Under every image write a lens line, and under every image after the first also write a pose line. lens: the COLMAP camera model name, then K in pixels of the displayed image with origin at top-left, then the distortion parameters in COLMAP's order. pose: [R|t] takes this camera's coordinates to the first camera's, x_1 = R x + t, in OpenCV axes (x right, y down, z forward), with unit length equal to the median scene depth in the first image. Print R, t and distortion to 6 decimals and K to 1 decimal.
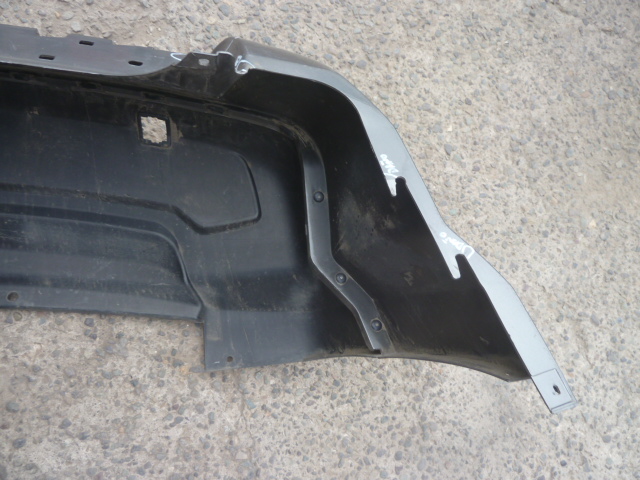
lens RADIAL K [[471.3, 0, 320.0], [0, 471.3, 240.0], [0, 0, 1]] dist [-0.038523, 0.004706]
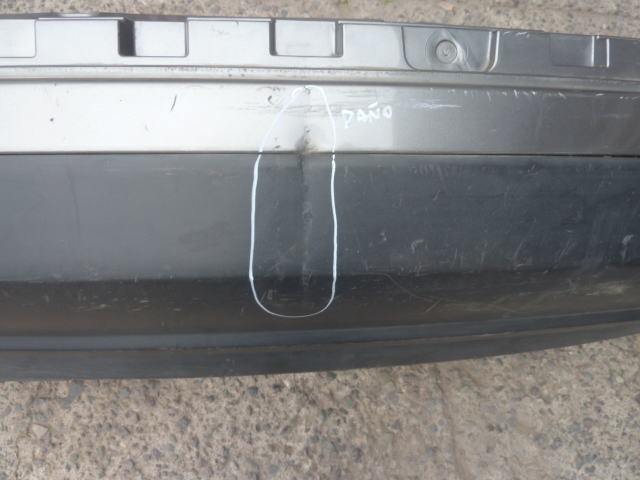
lens RADIAL K [[471.3, 0, 320.0], [0, 471.3, 240.0], [0, 0, 1]] dist [-0.038523, 0.004706]
pose [[-0.912418, -0.347085, -0.216854, -0.326988], [0.246521, -0.889061, 0.385743, 0.571094], [-0.326682, 0.298500, 0.896759, 0.022259]]
